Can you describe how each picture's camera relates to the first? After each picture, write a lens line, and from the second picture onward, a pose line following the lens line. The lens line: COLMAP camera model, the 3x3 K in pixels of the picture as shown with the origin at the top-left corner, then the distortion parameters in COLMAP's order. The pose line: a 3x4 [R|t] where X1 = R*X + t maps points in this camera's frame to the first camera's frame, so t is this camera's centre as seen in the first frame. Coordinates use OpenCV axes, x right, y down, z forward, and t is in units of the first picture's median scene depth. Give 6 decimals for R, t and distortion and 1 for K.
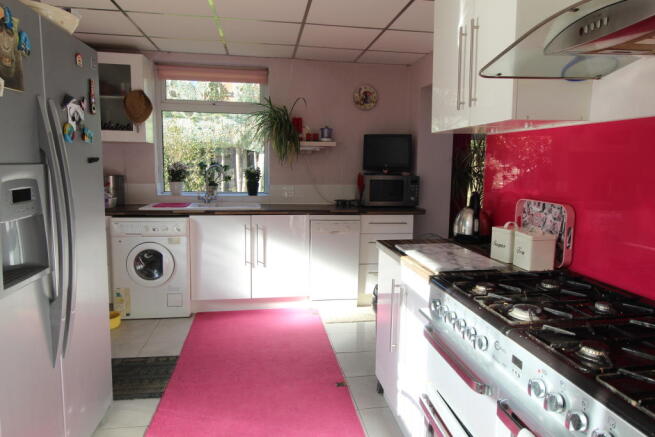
lens RADIAL K [[434.6, 0, 327.9], [0, 434.6, 216.9], [0, 0, 1]] dist [-0.007048, -0.000283]
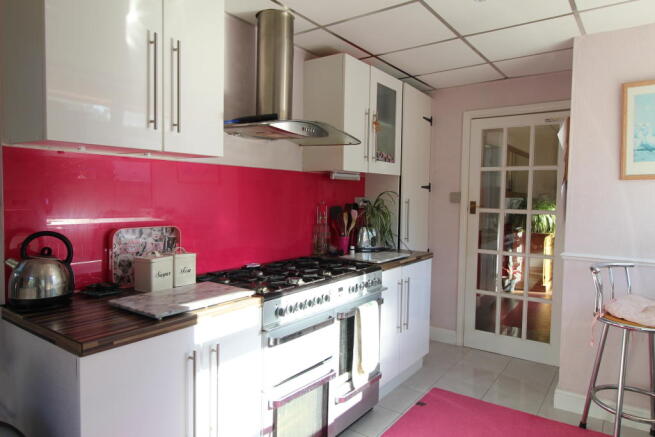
lens RADIAL K [[434.6, 0, 327.3], [0, 434.6, 216.9], [0, 0, 1]] dist [-0.007048, -0.000283]
pose [[-0.712936, -0.057929, 0.698832, -0.562138], [0.065285, 0.986770, 0.148400, -0.190095], [-0.698183, 0.151423, -0.699723, 1.440746]]
